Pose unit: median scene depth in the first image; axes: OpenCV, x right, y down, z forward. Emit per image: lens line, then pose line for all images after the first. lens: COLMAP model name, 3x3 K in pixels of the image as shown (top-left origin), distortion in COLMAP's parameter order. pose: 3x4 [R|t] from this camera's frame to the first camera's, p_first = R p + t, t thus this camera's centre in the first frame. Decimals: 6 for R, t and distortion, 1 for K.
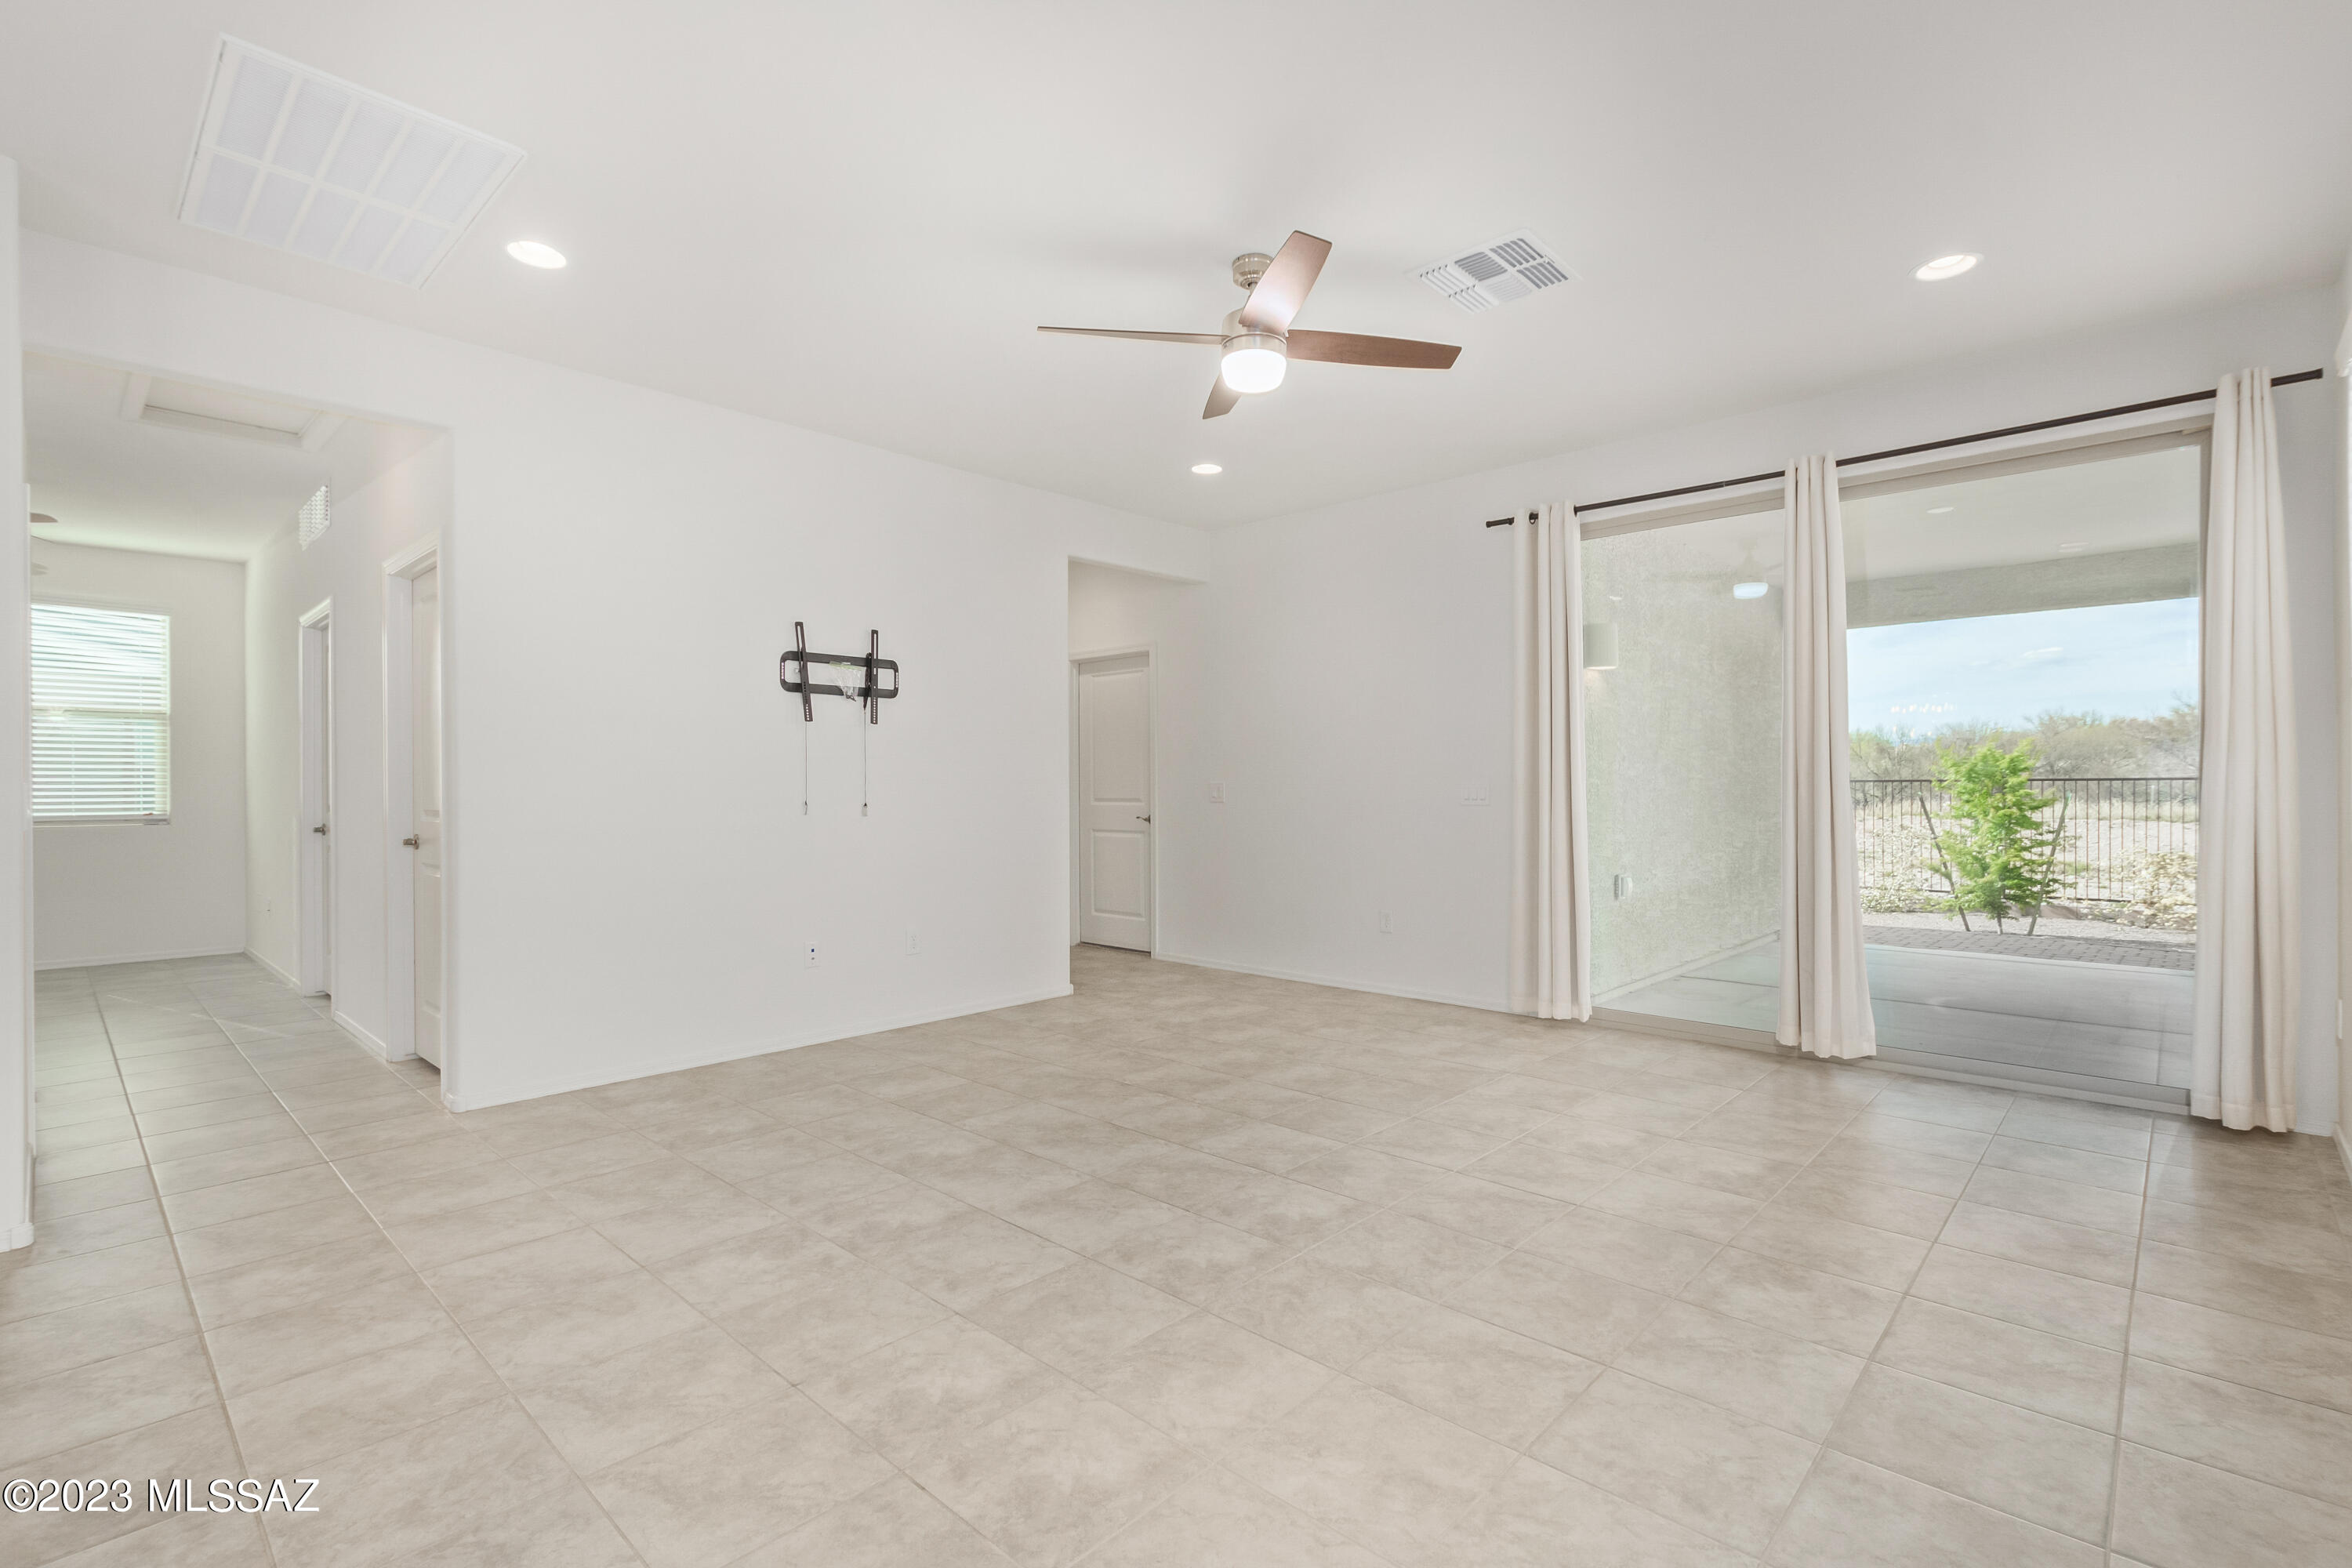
lens RADIAL K [[1069.8, 0, 1187.0], [0, 1069.8, 790.8], [0, 0, 1]] dist [0.017857, -0.008001]
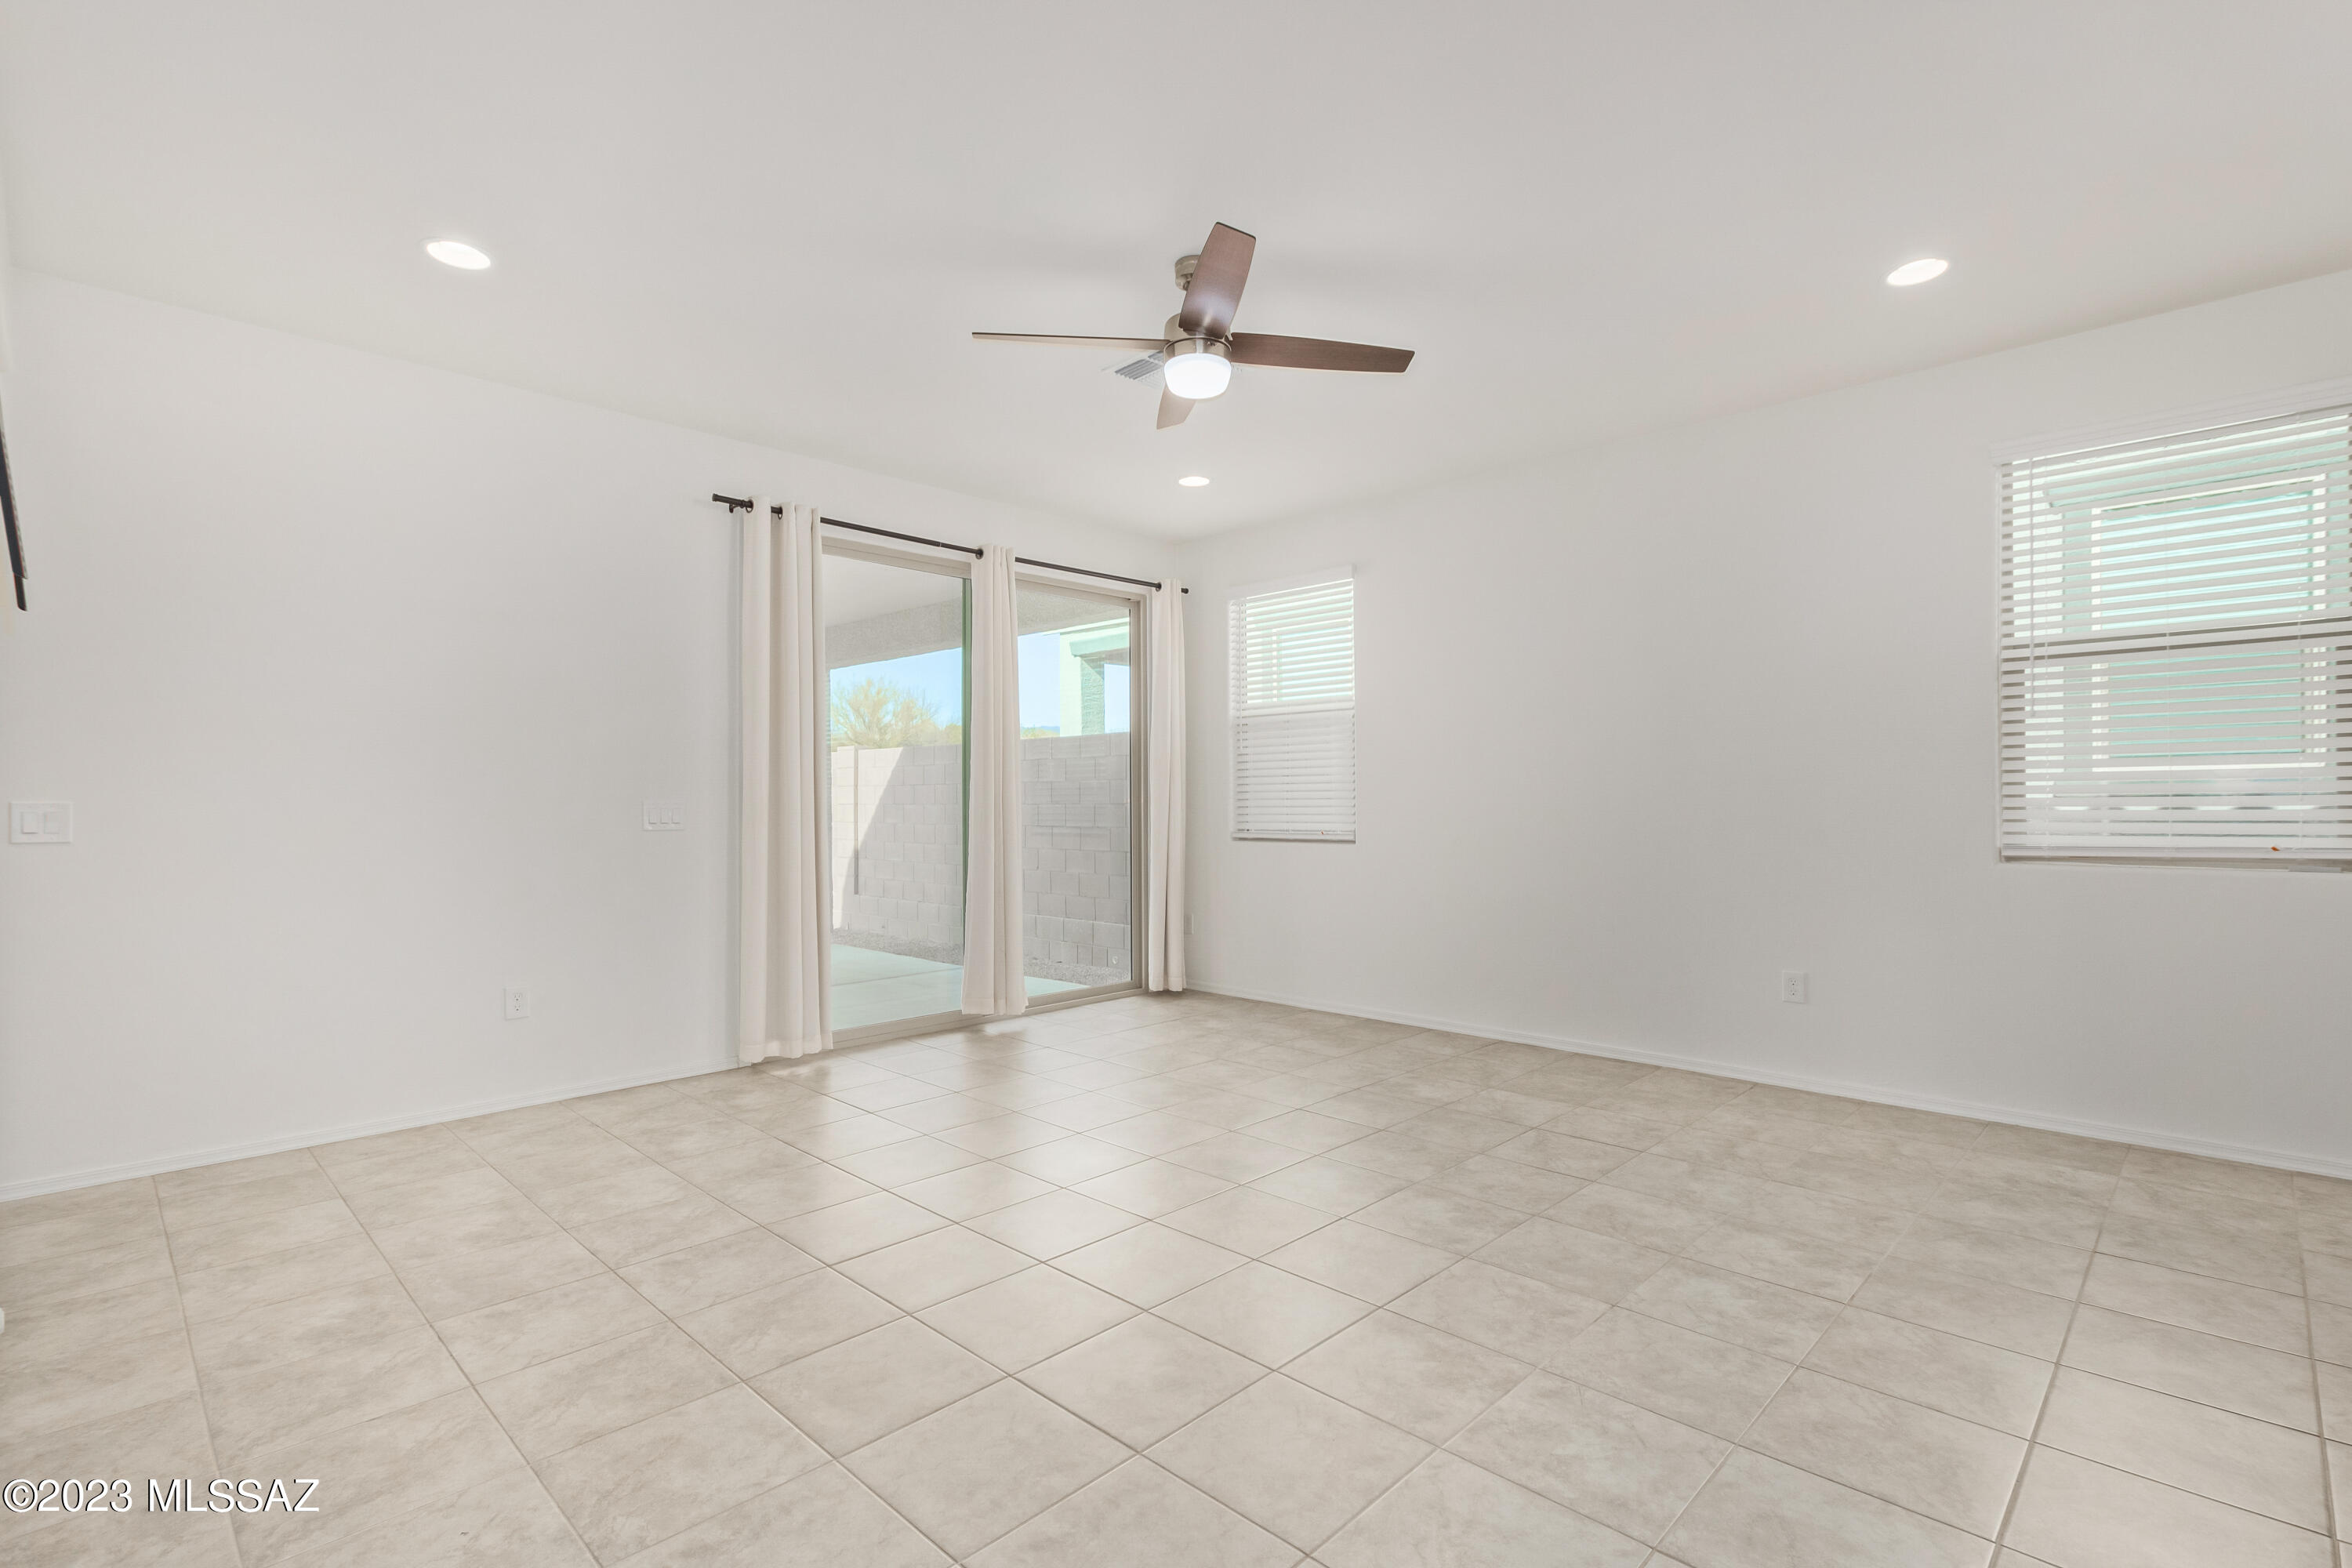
lens RADIAL K [[1074.1, 0, 1190.5], [0, 1074.1, 790.6], [0, 0, 1]] dist [0.004632, 0.000098]
pose [[0.020412, 0.016225, 0.999660, -0.682243], [0.010341, 0.999811, -0.016439, 0.001224], [-0.999738, 0.010673, 0.020240, 0.743664]]
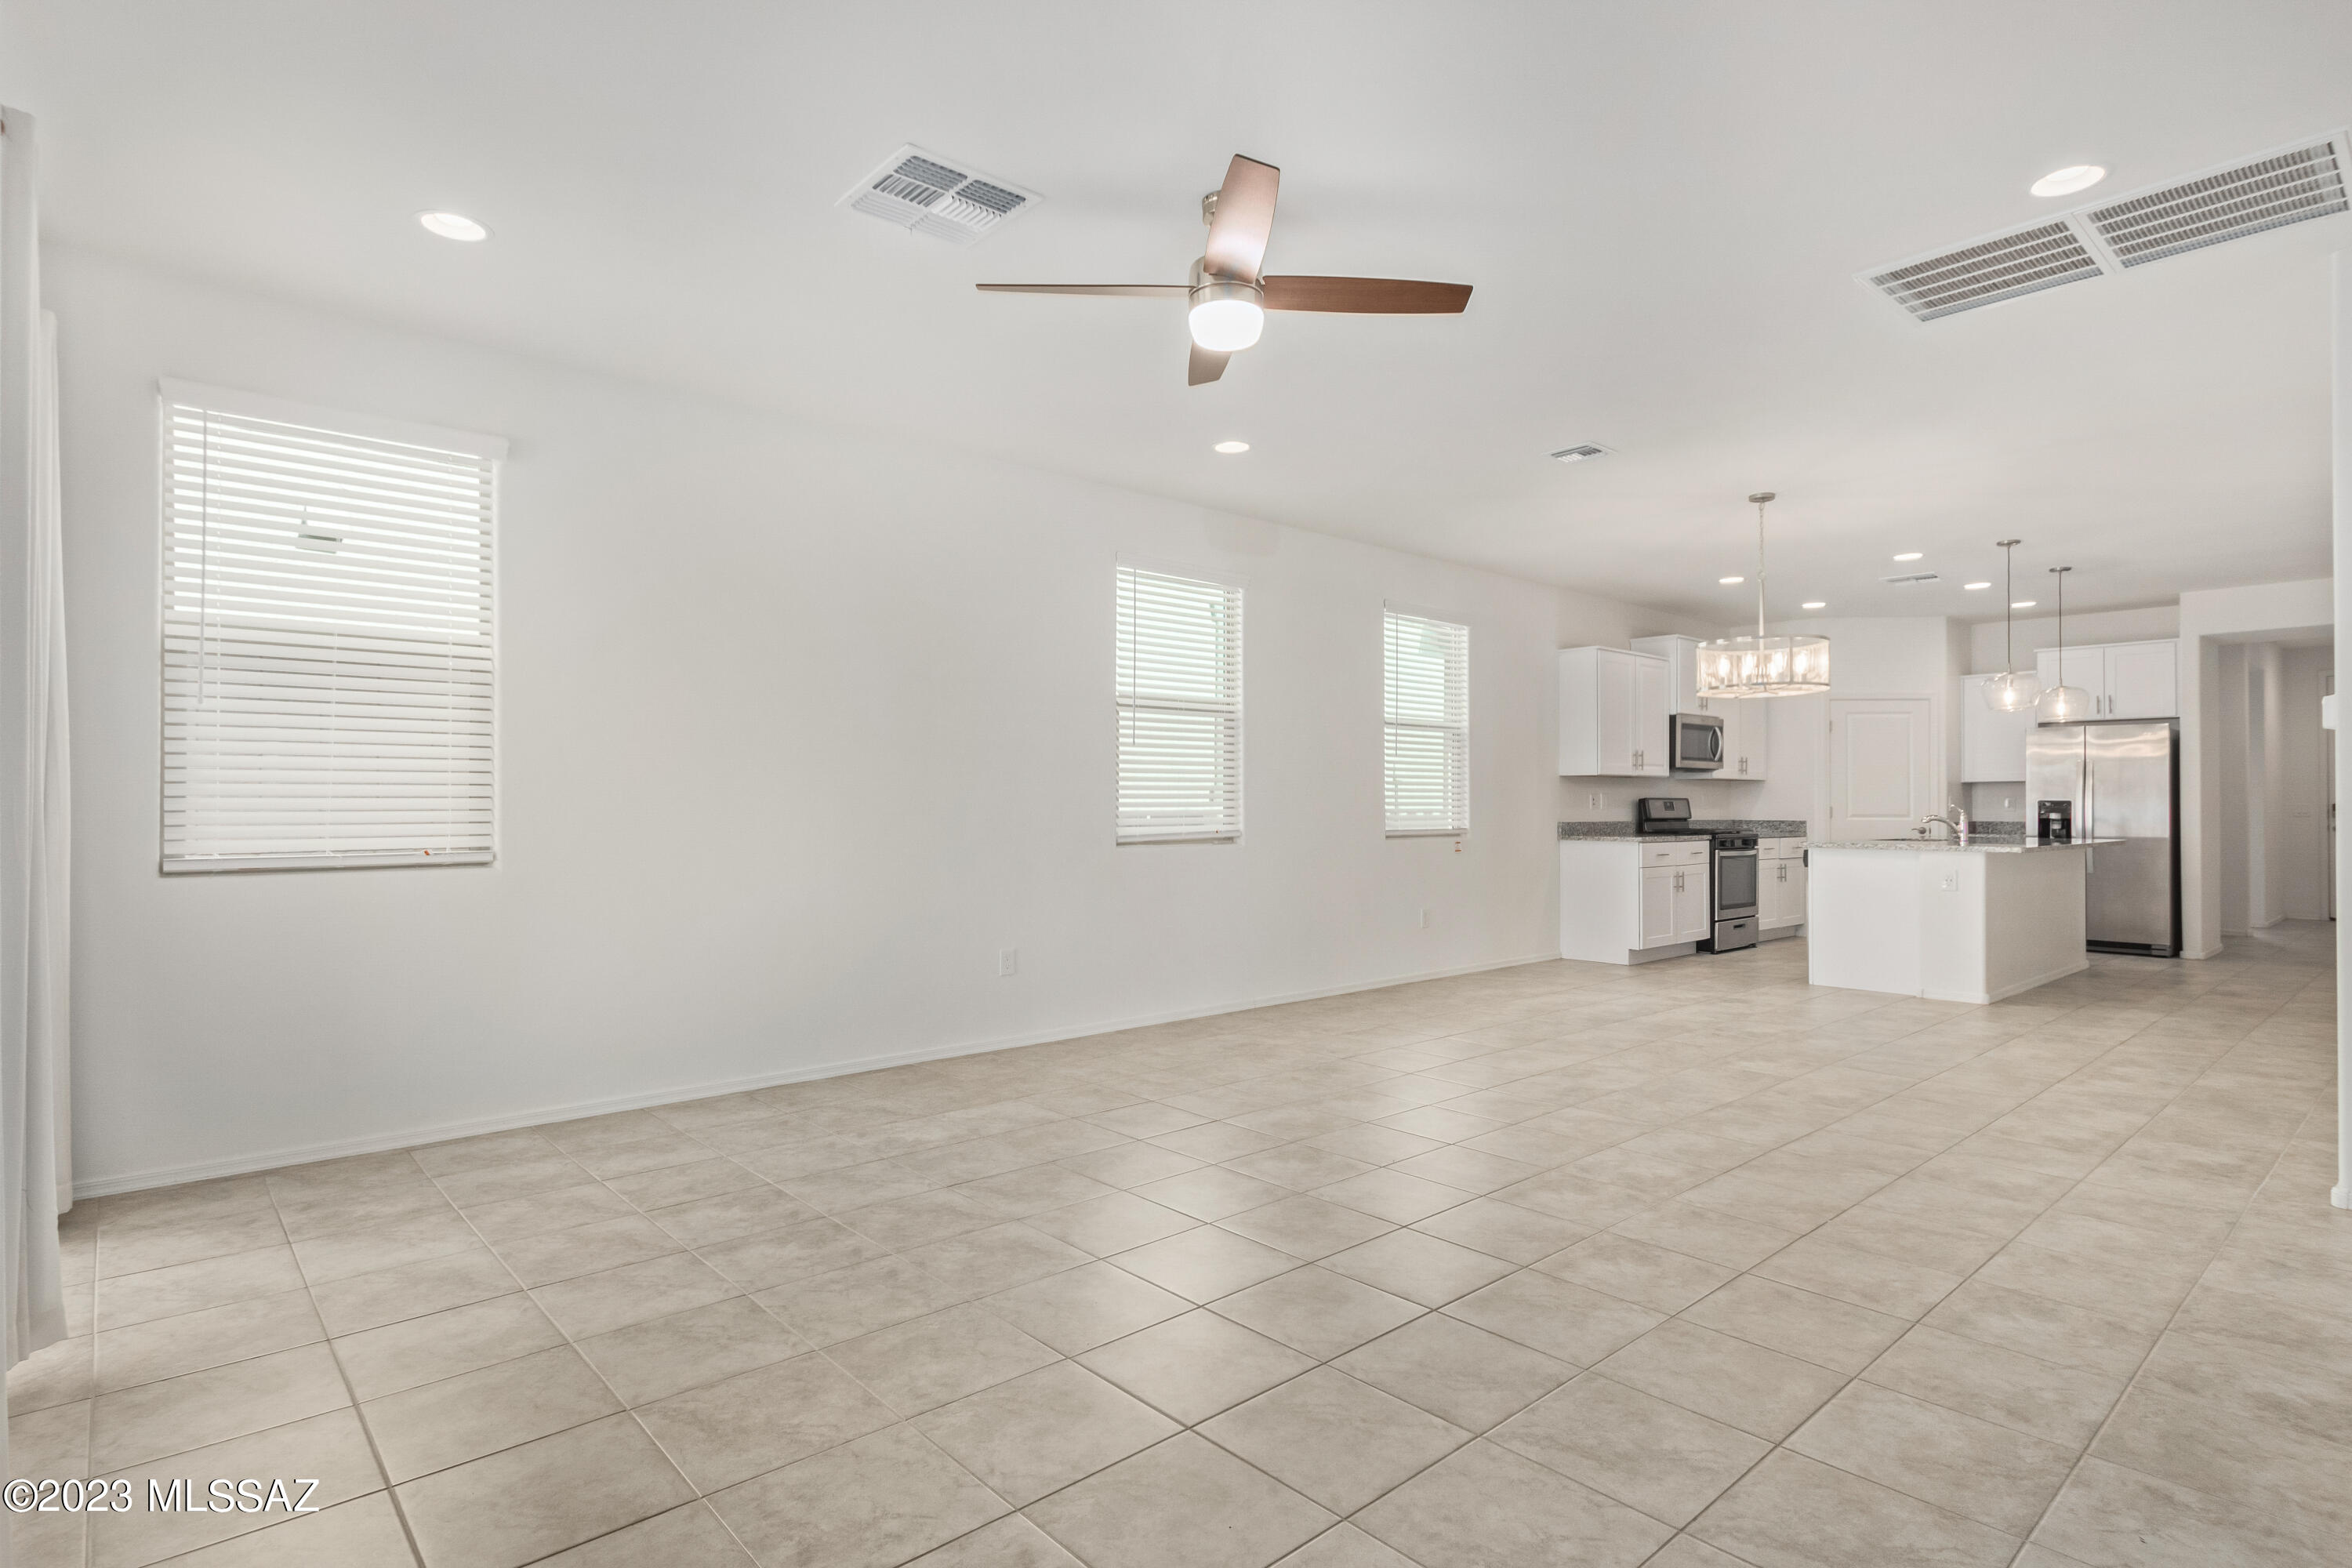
lens RADIAL K [[1194.4, 0, 1182.2], [0, 1194.4, 789.6], [0, 0, 1]] dist [0.003135, 0.000064]
pose [[-0.995938, 0.003198, 0.089988, 0.009680], [0.002855, 0.999988, -0.003940, -0.009548], [-0.090000, -0.003667, -0.995935, 1.477122]]
